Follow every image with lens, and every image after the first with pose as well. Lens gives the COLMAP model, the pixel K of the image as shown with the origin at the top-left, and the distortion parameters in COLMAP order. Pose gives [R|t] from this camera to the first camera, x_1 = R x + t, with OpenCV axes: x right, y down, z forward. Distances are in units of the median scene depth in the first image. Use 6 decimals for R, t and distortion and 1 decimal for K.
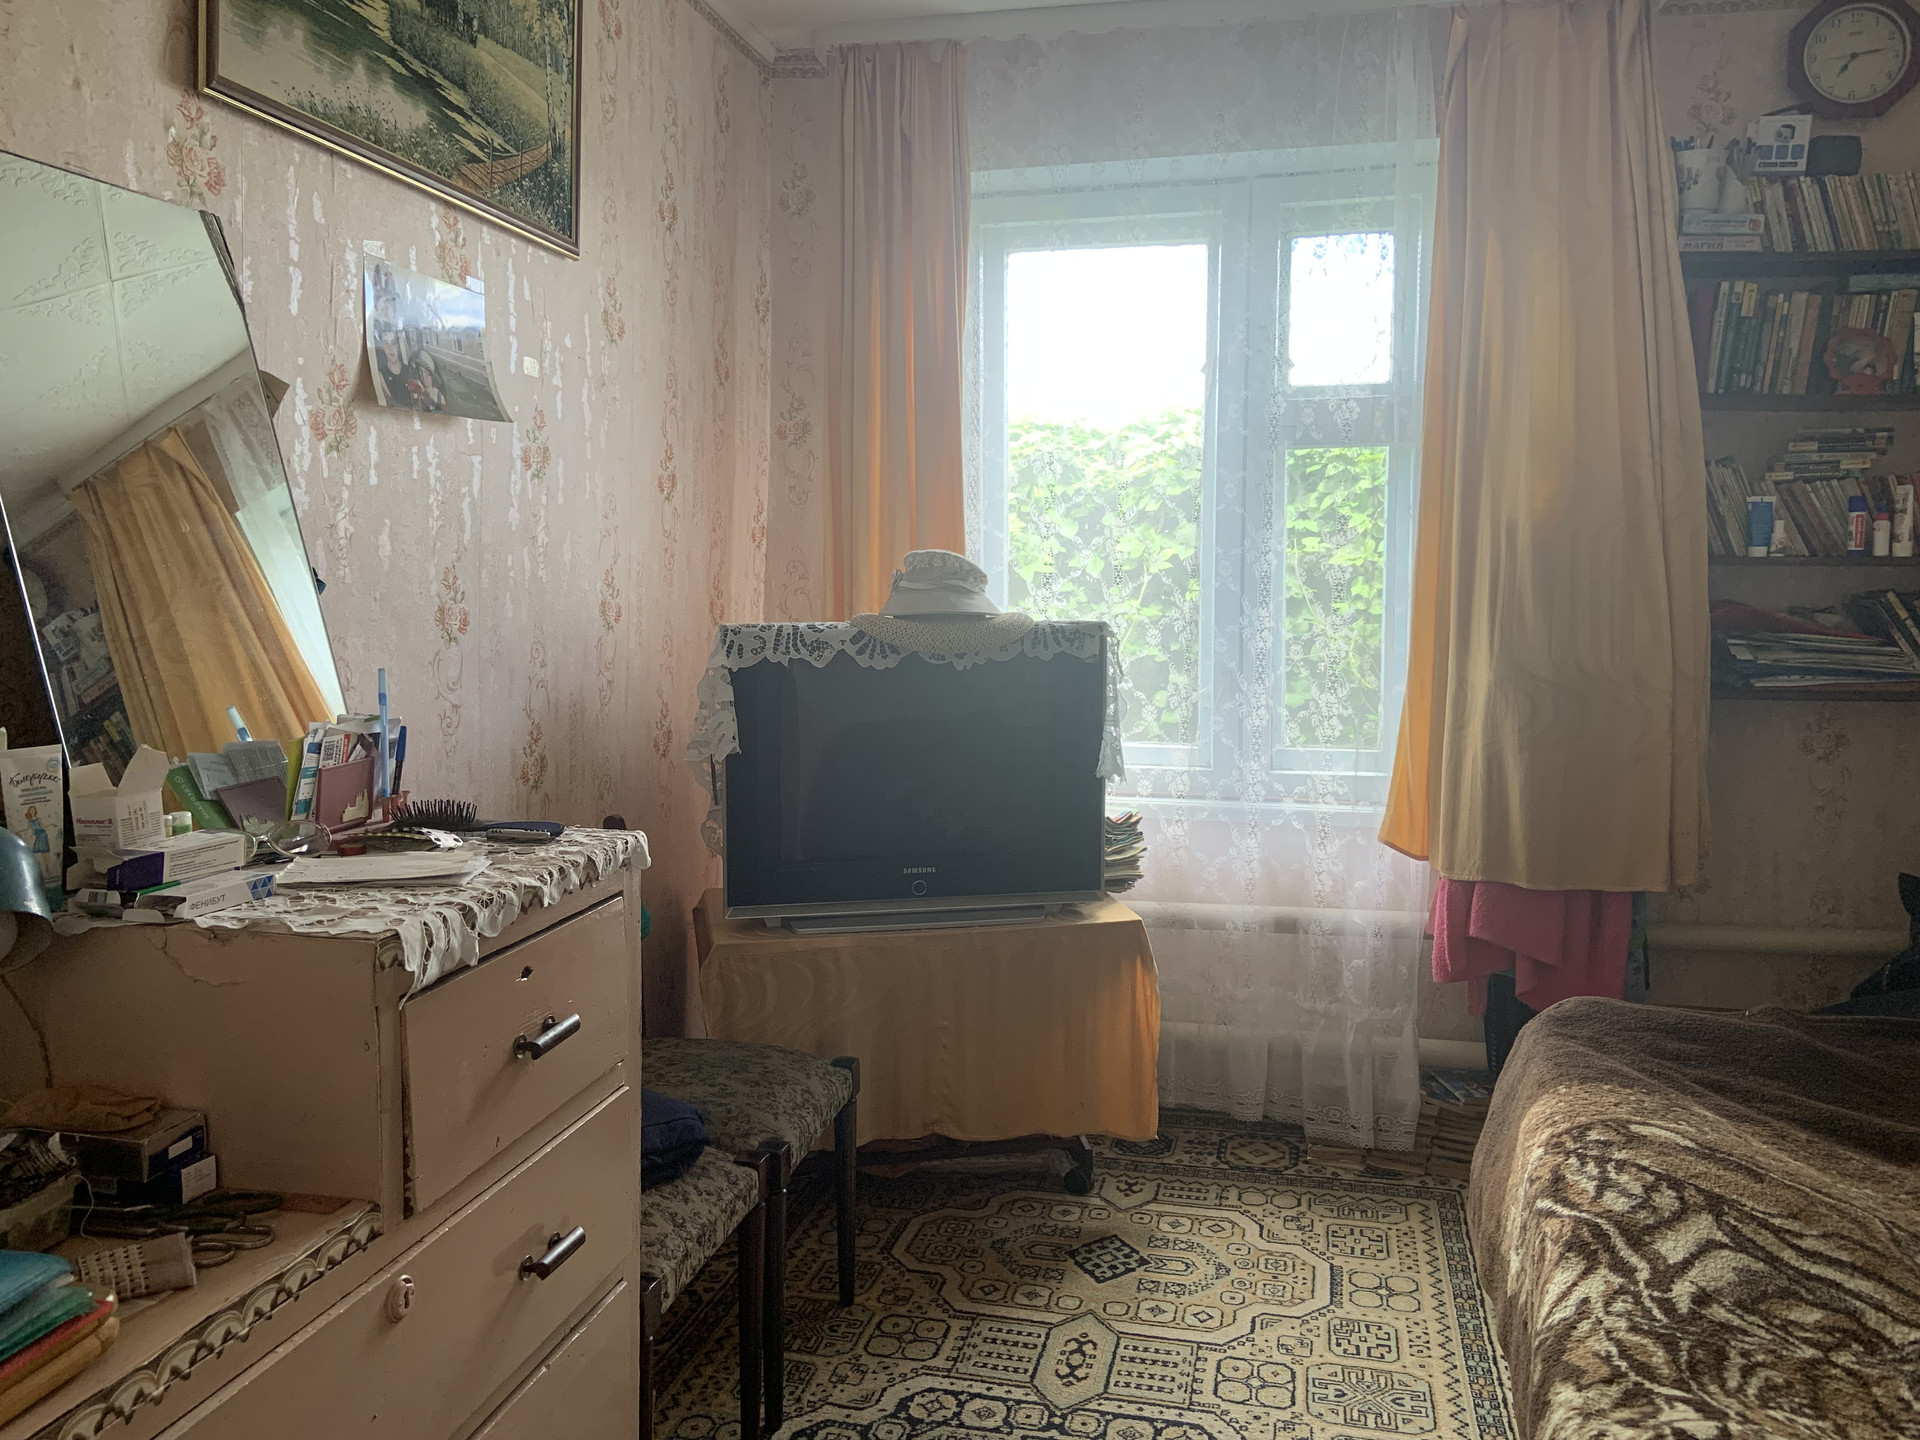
lens RADIAL K [[1446.4, 0, 934.7], [0, 1446.4, 702.1], [0, 0, 1]] dist [0.115807, -0.143352]
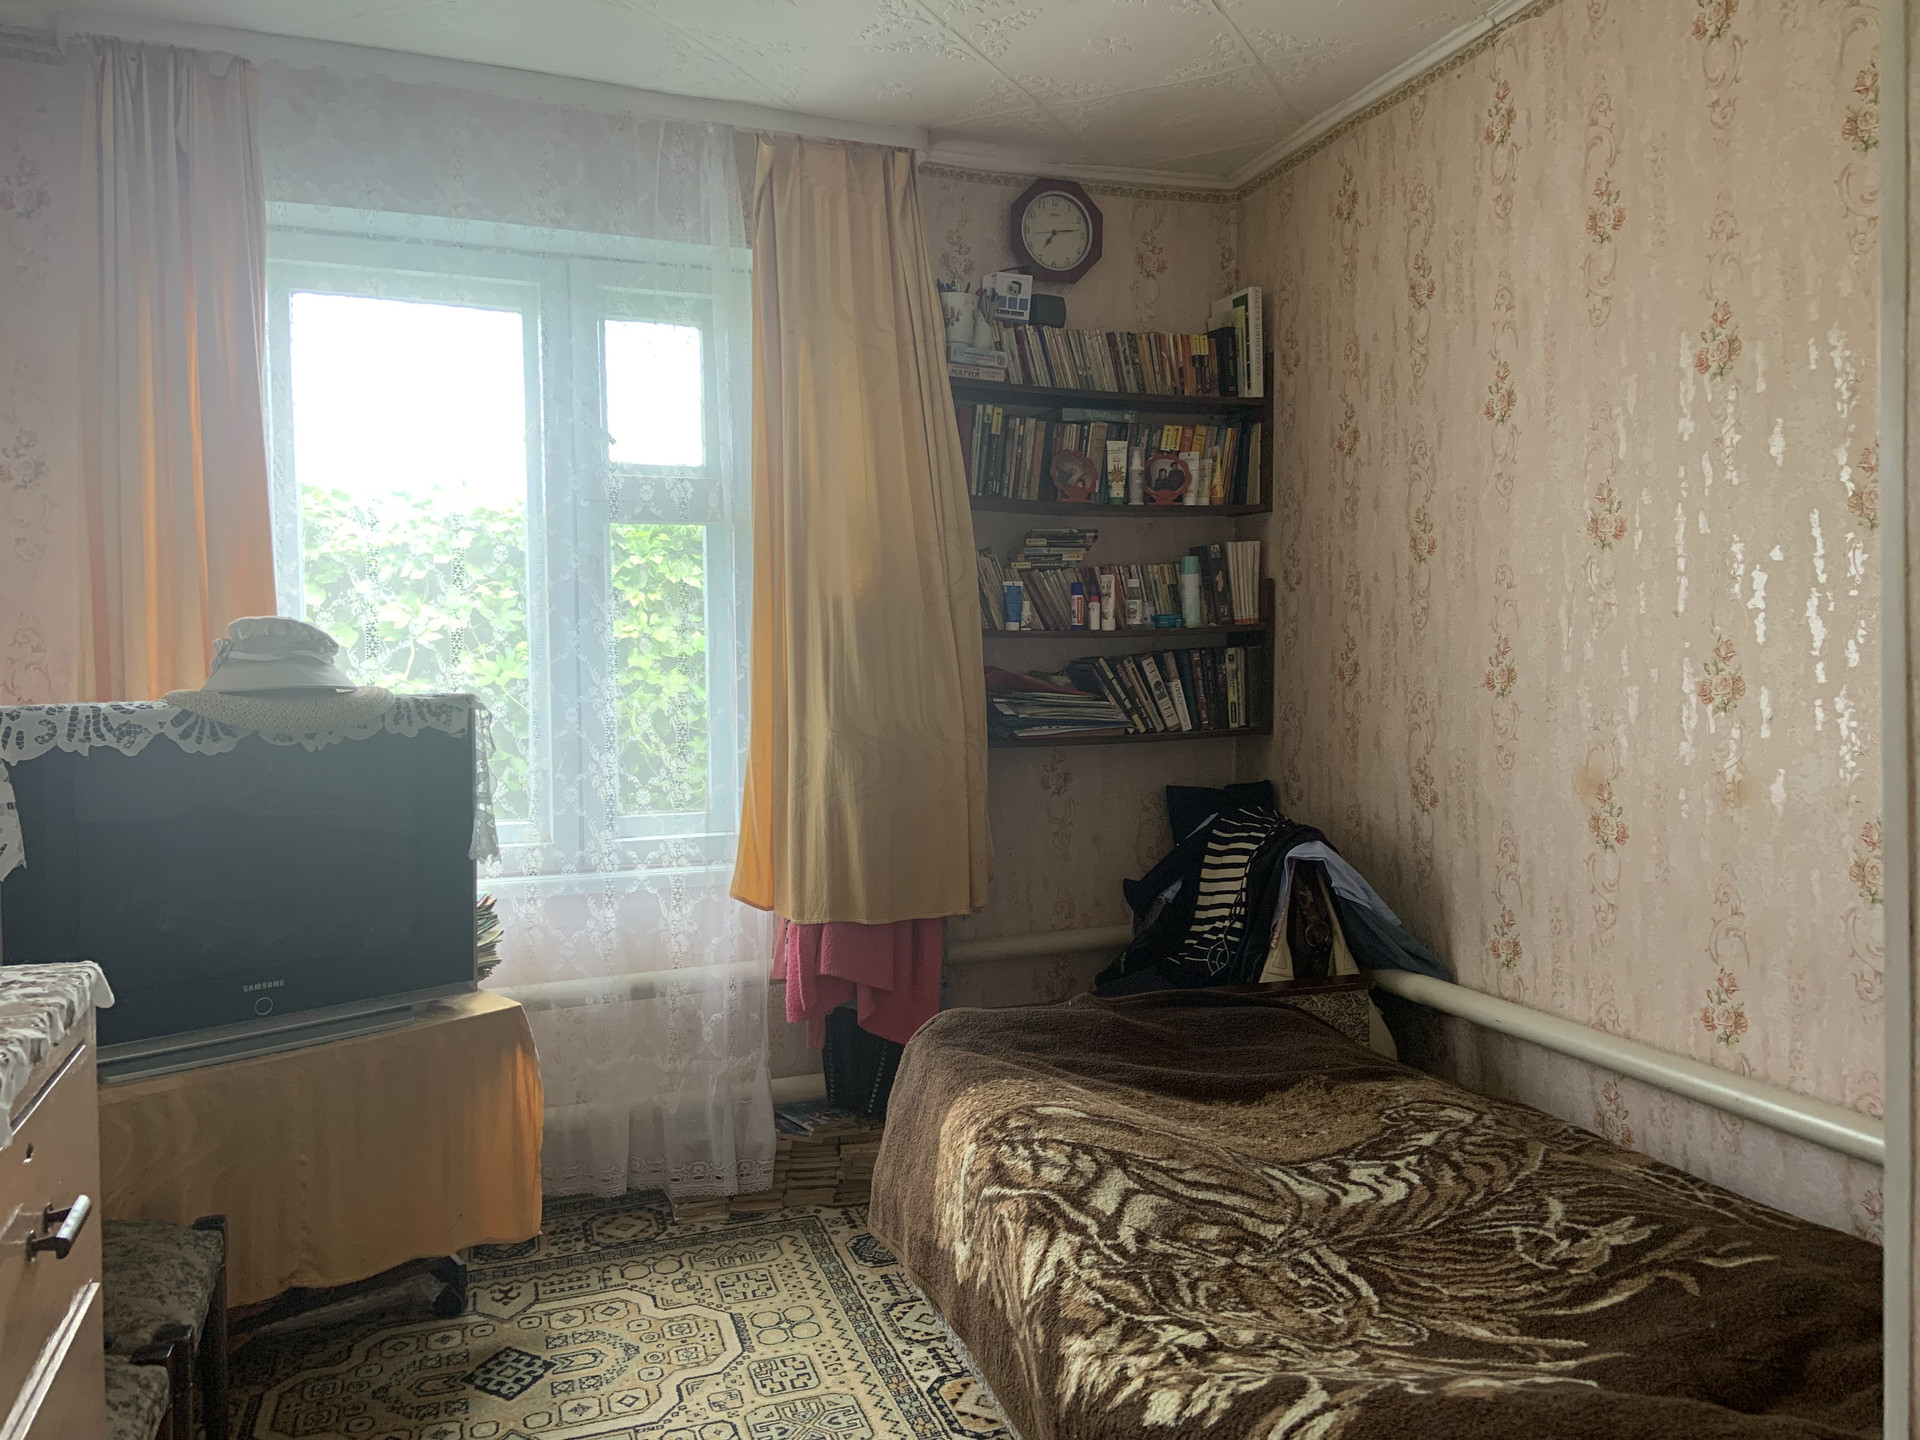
lens RADIAL K [[1446.4, 0, 954.2], [0, 1446.4, 700.2], [0, 0, 1]] dist [0.115807, -0.143352]
pose [[0.836578, -0.024686, 0.547291, -0.141977], [0.052960, 0.997950, -0.035940, -0.000287], [-0.545281, 0.059051, 0.836171, 0.029778]]
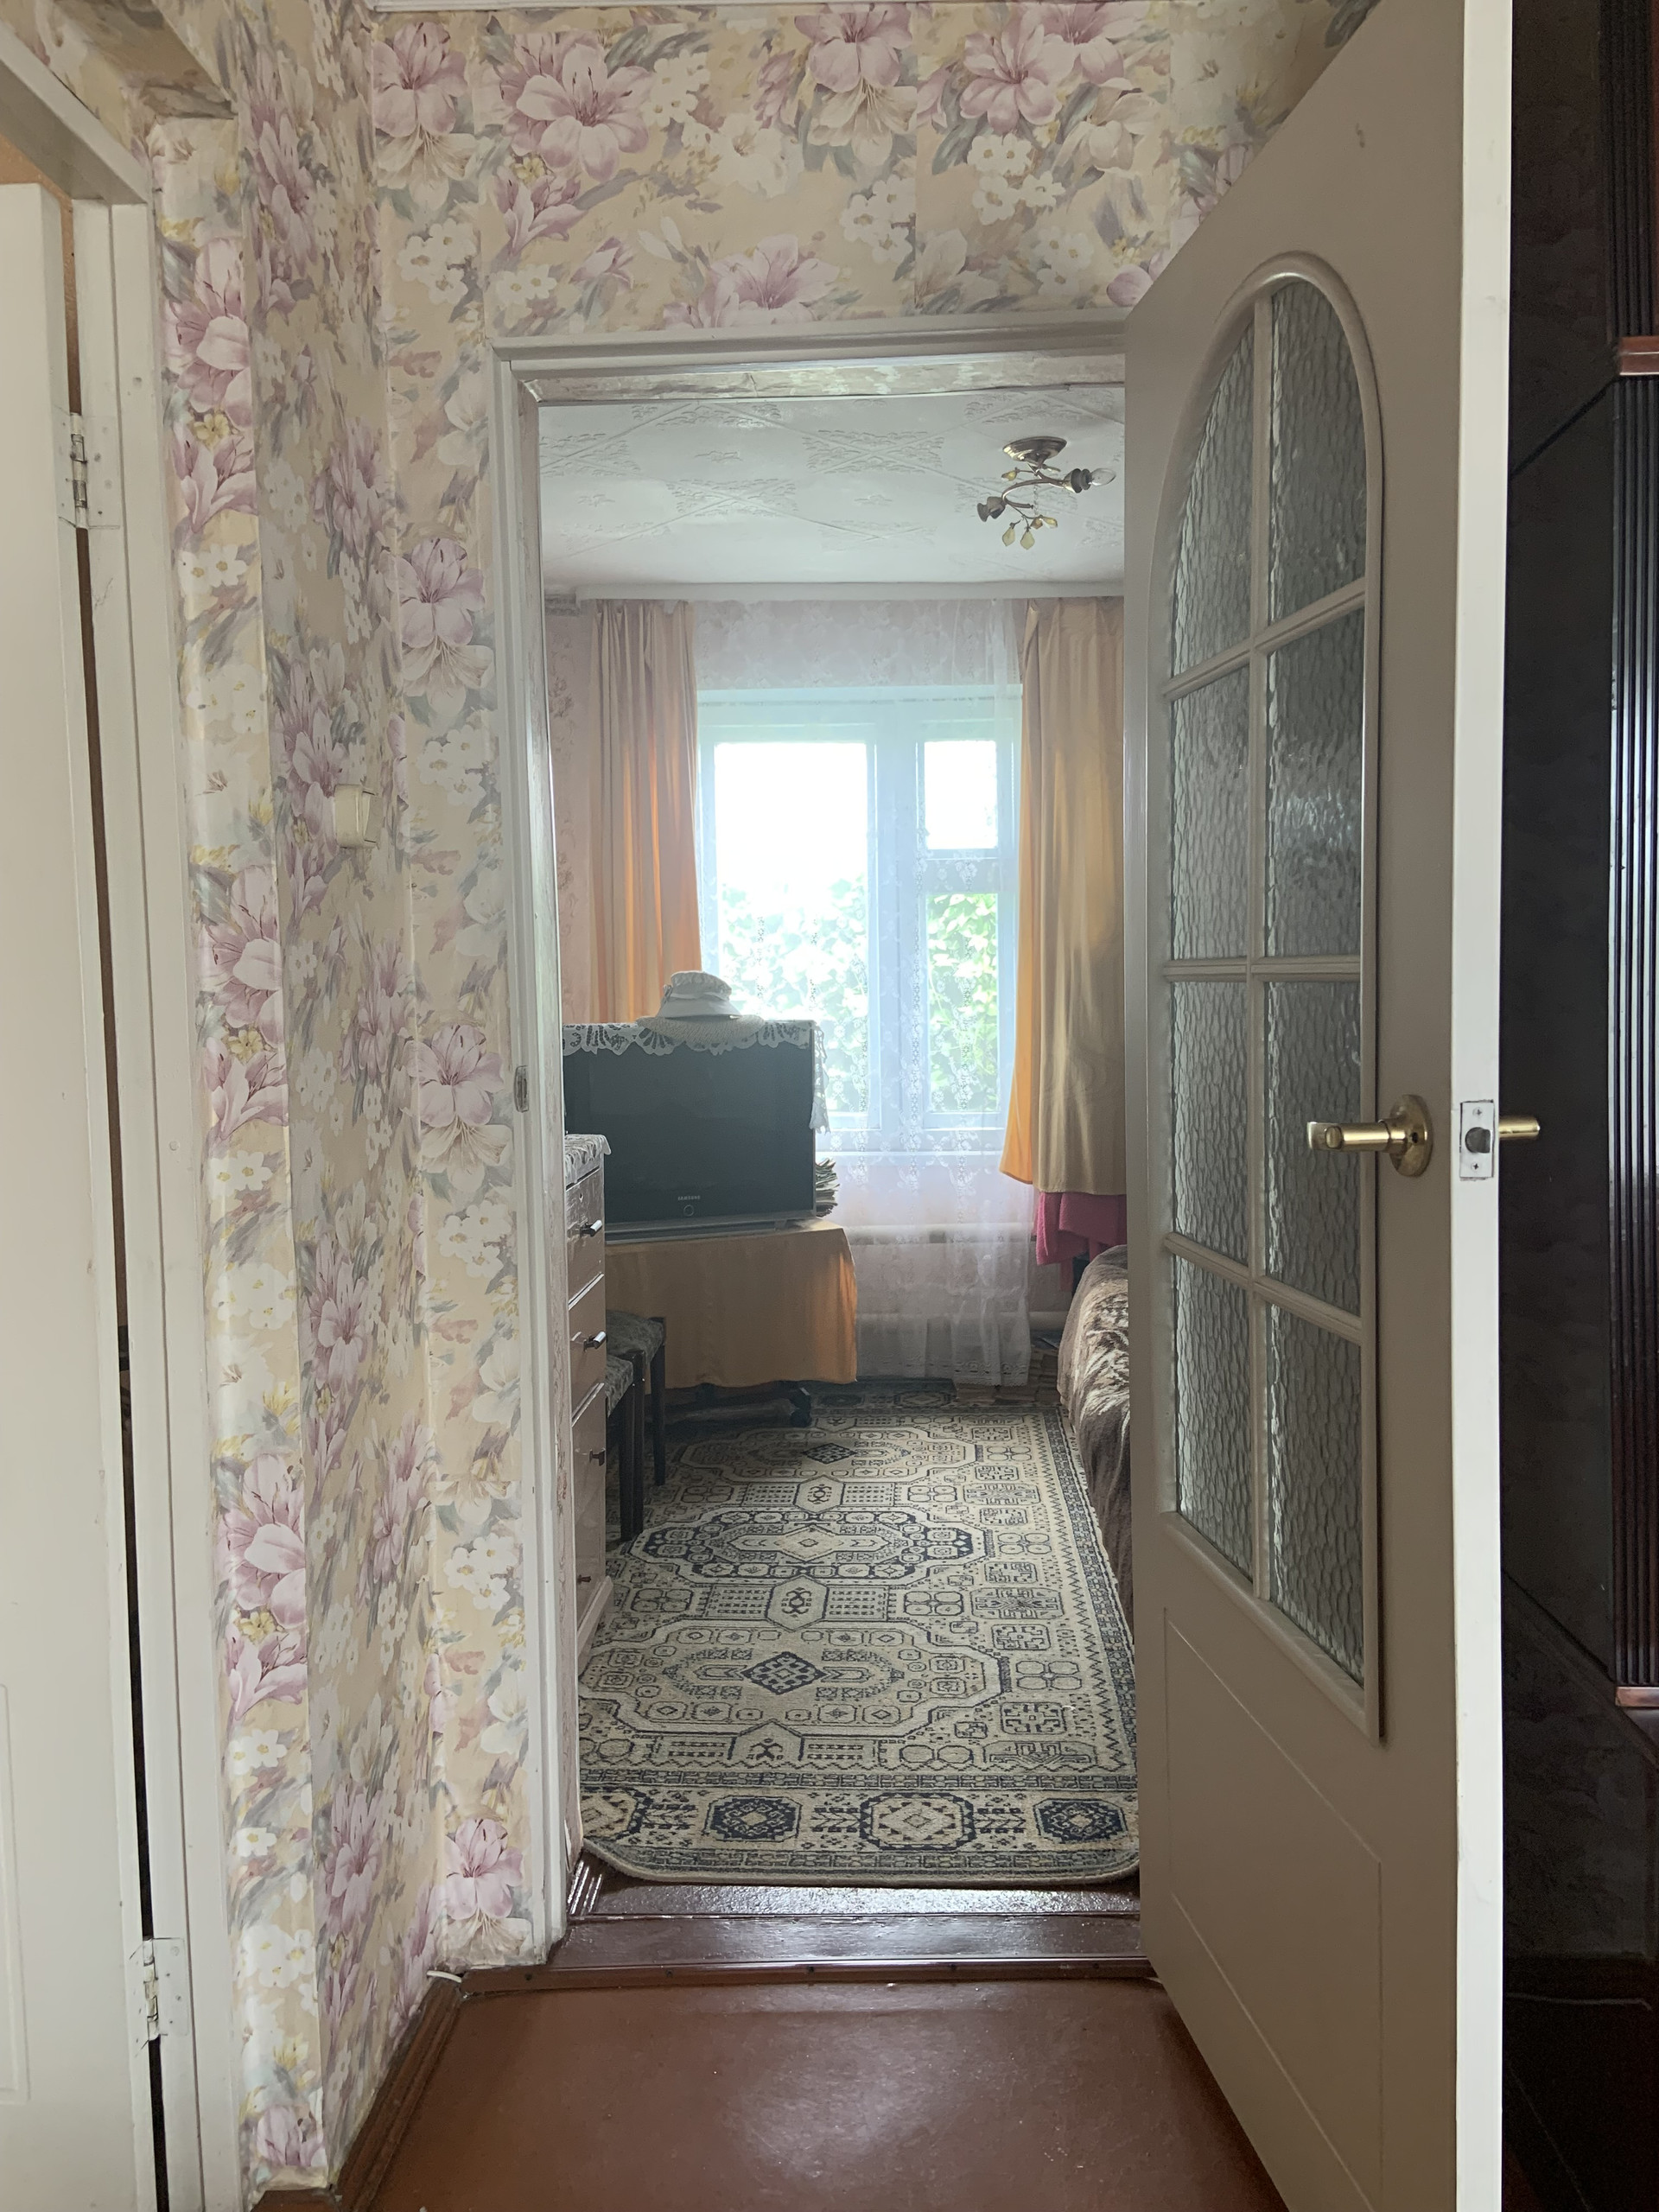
lens RADIAL K [[1666.3, 0, 818.9], [0, 1666.3, 1091.1], [0, 0, 1]] dist [0.115807, -0.143352]
pose [[0.982033, -0.024084, 0.187164, -0.186014], [0.028373, 0.999392, -0.020269, 0.048283], [-0.186562, 0.025215, 0.982119, -0.615655]]
